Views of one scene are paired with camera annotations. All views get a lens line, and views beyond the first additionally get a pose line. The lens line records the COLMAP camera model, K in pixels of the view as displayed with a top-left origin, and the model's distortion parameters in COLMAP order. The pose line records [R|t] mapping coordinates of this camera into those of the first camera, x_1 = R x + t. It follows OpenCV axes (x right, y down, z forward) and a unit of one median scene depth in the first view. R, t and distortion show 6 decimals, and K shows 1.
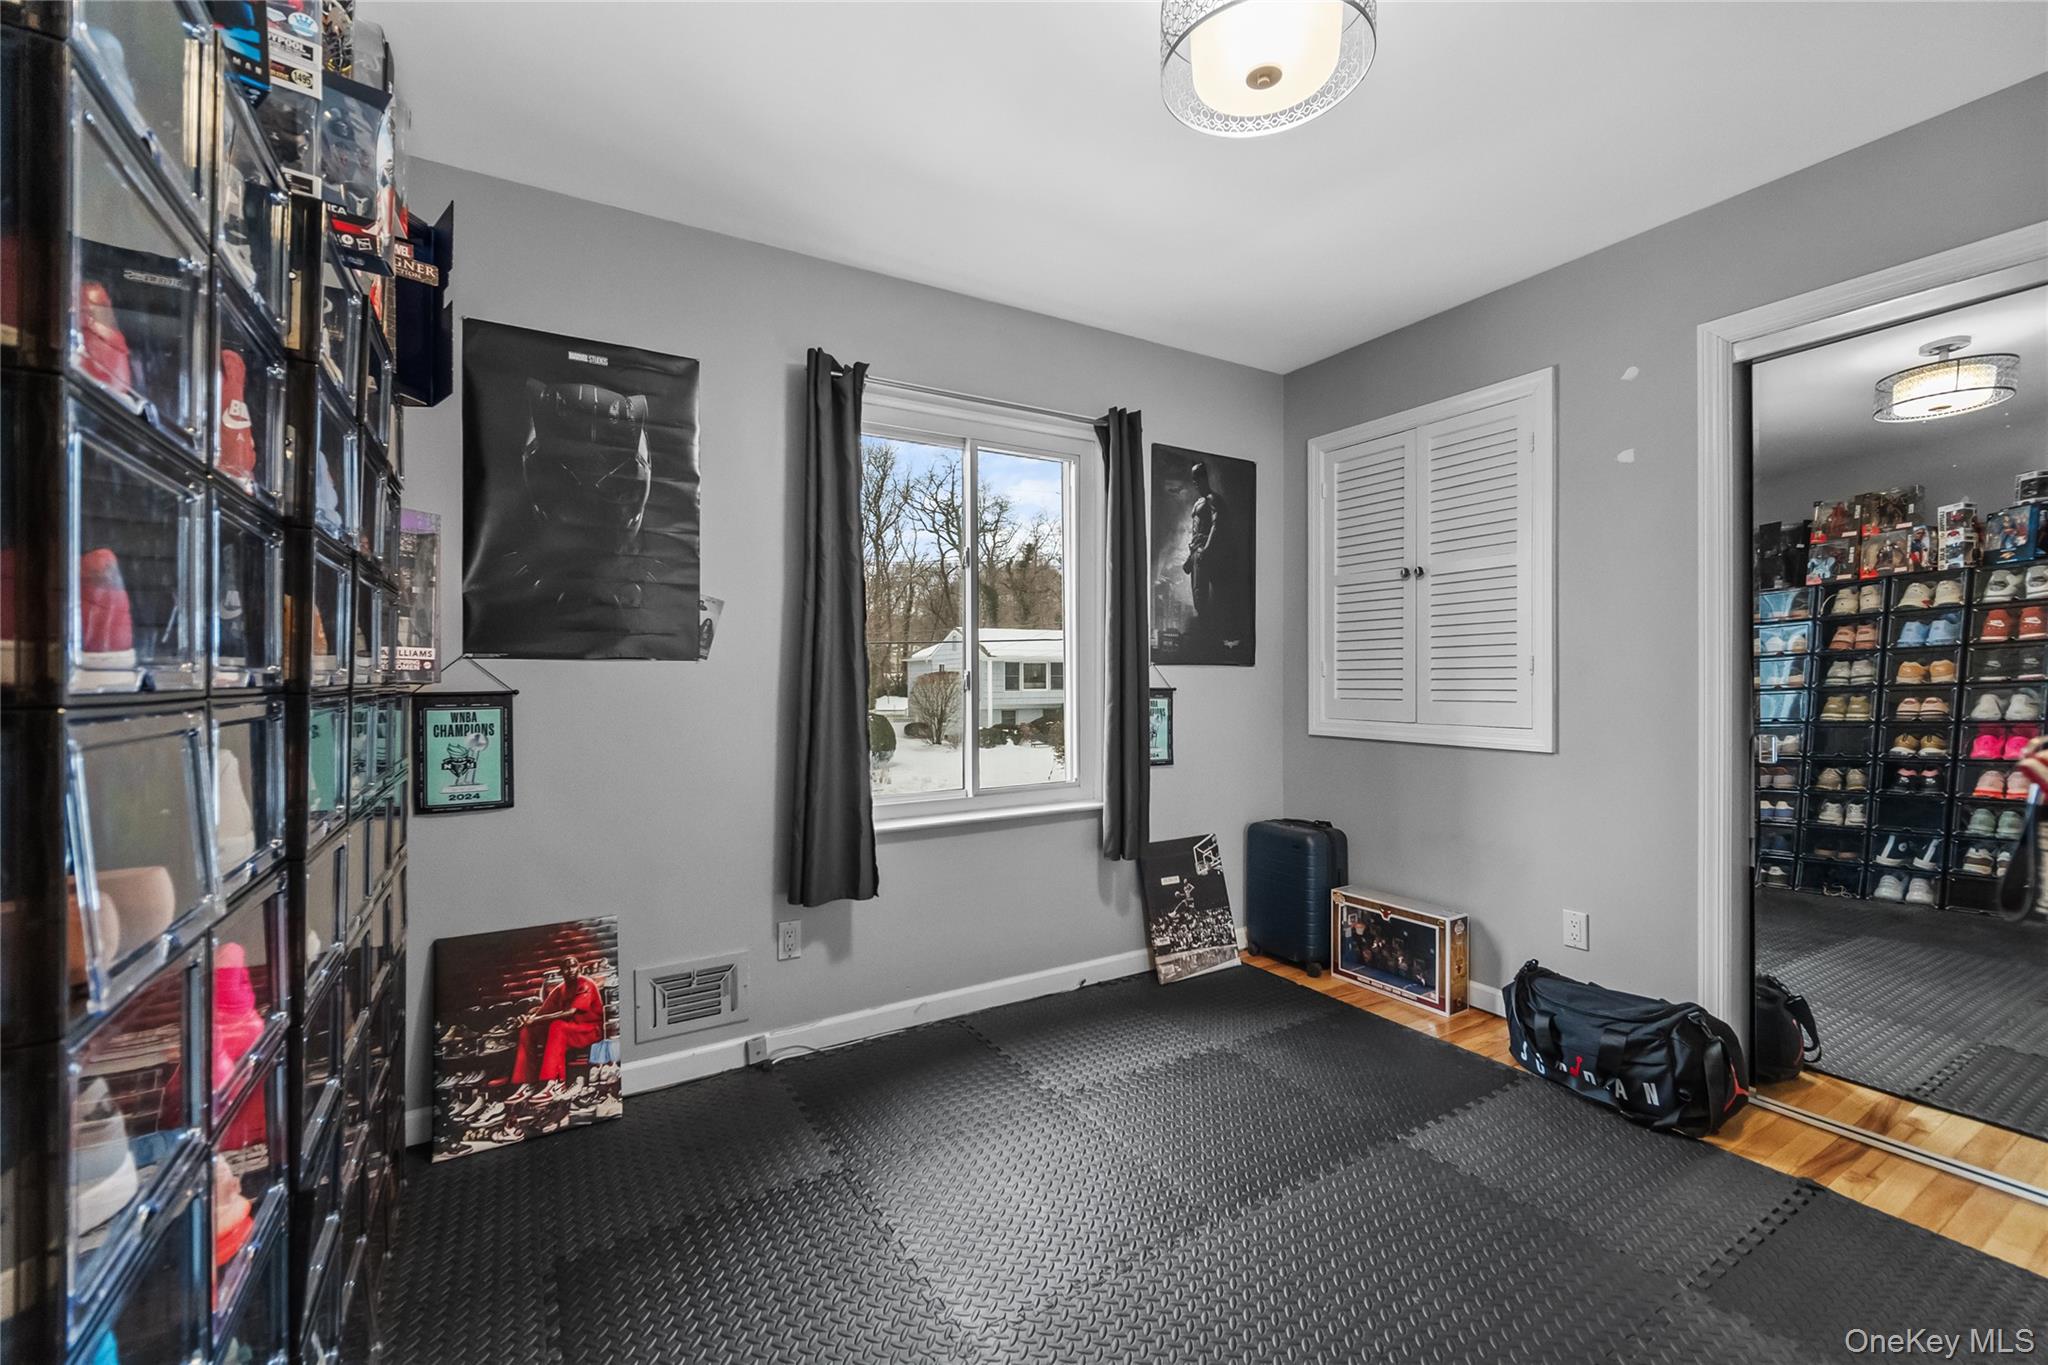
lens RADIAL K [[811.8, 0, 1020.1], [0, 811.8, 675.6], [0, 0, 1]] dist [-0.008184, 0.000885]
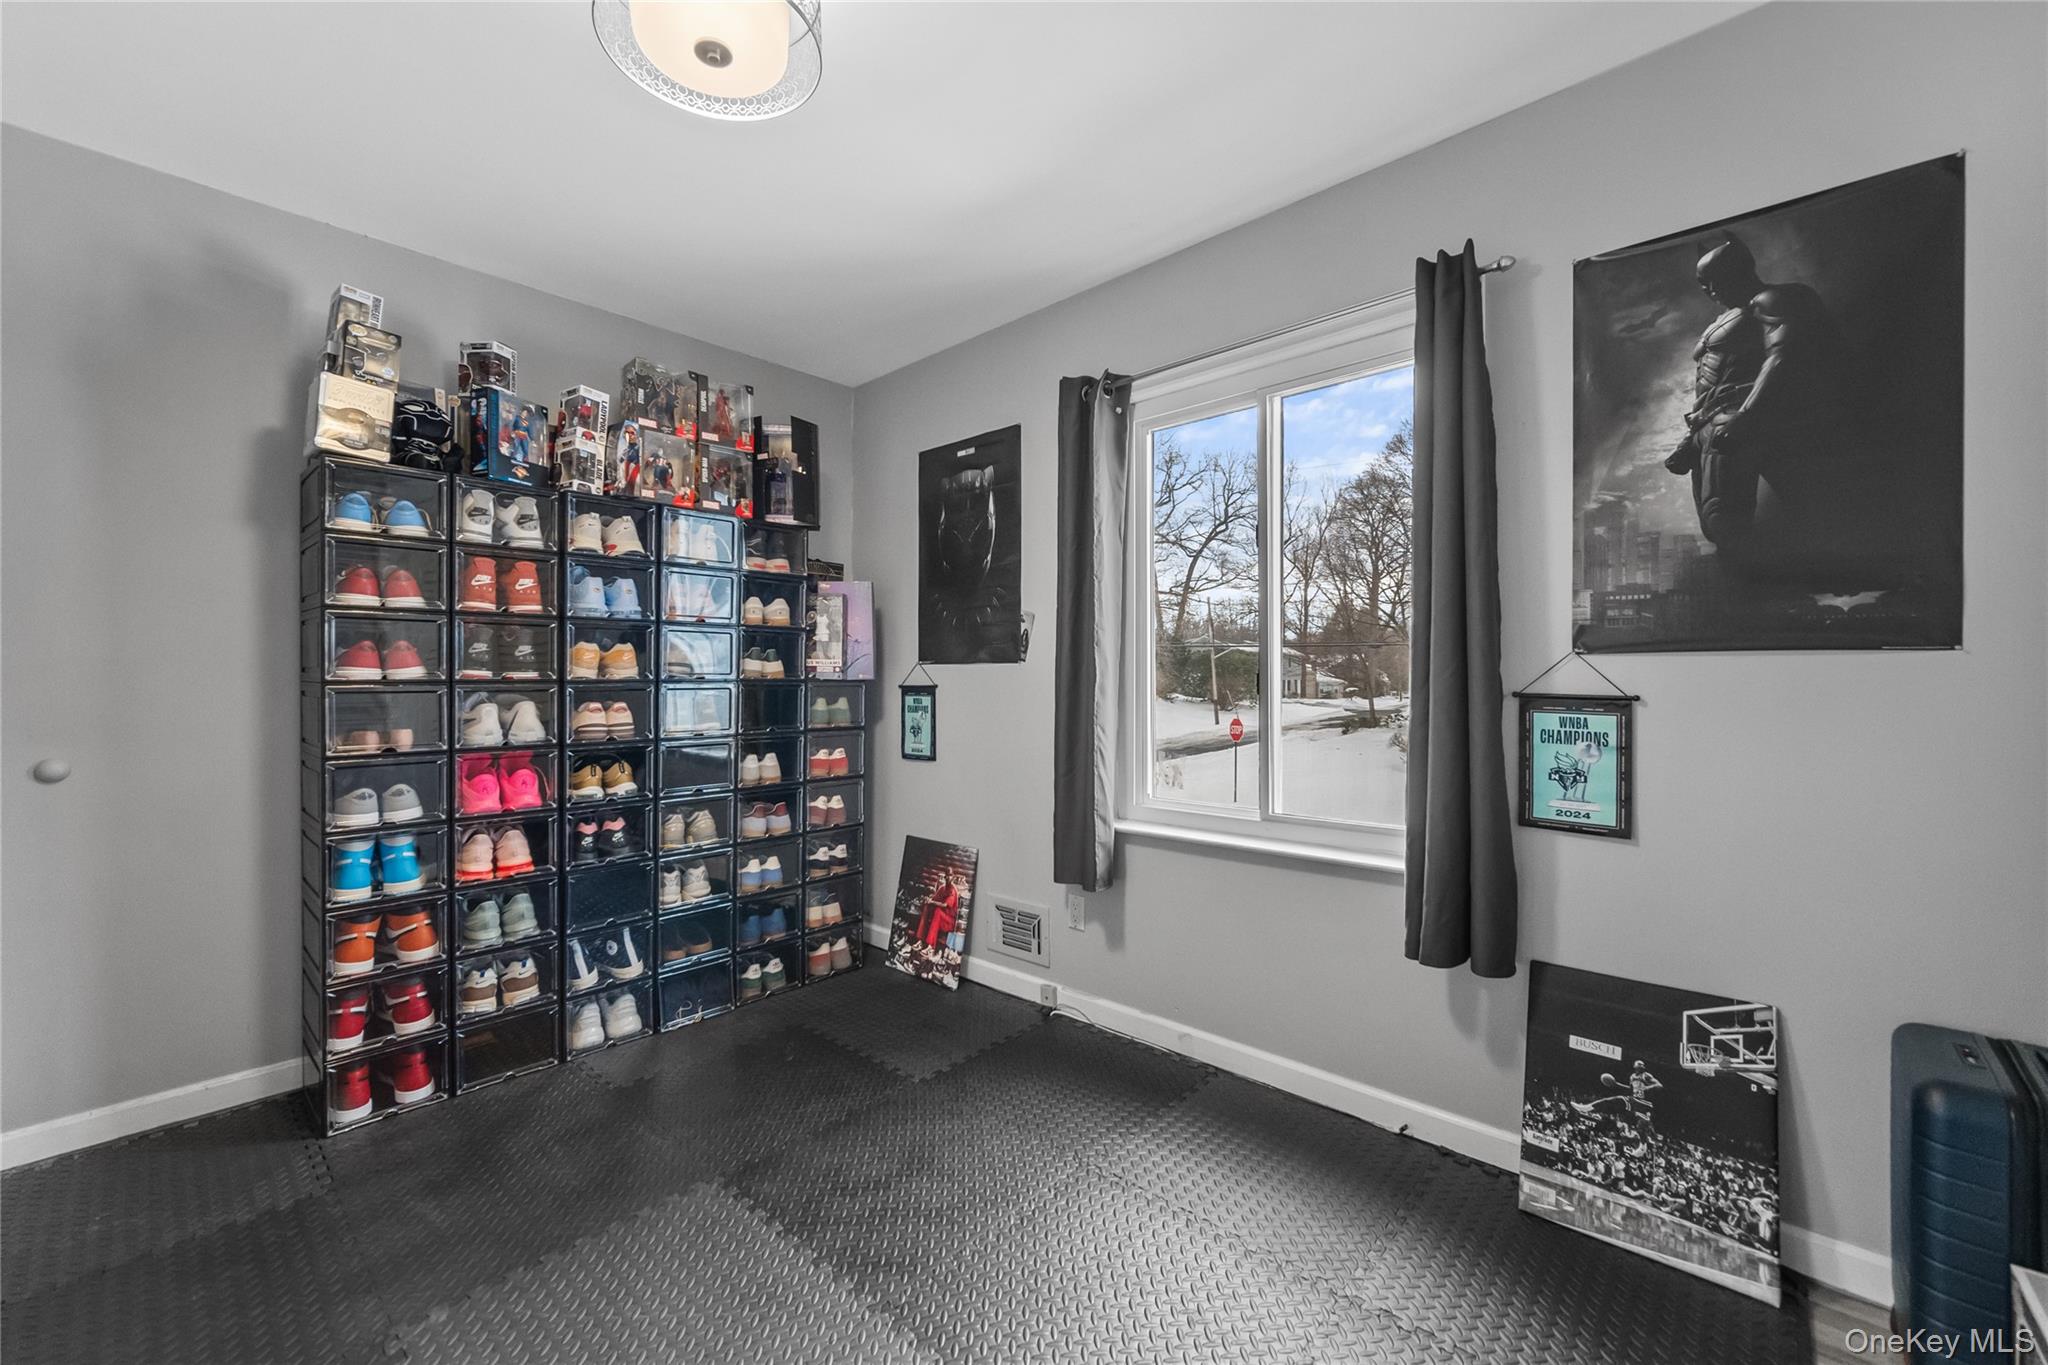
lens RADIAL K [[811.8, 0, 1020.1], [0, 811.8, 675.6], [0, 0, 1]] dist [-0.008184, 0.000885]
pose [[0.291339, -0.006832, -0.956595, 0.694042], [-0.004836, 0.999951, -0.008615, 0.010416], [0.956608, 0.007136, 0.291292, 0.548640]]
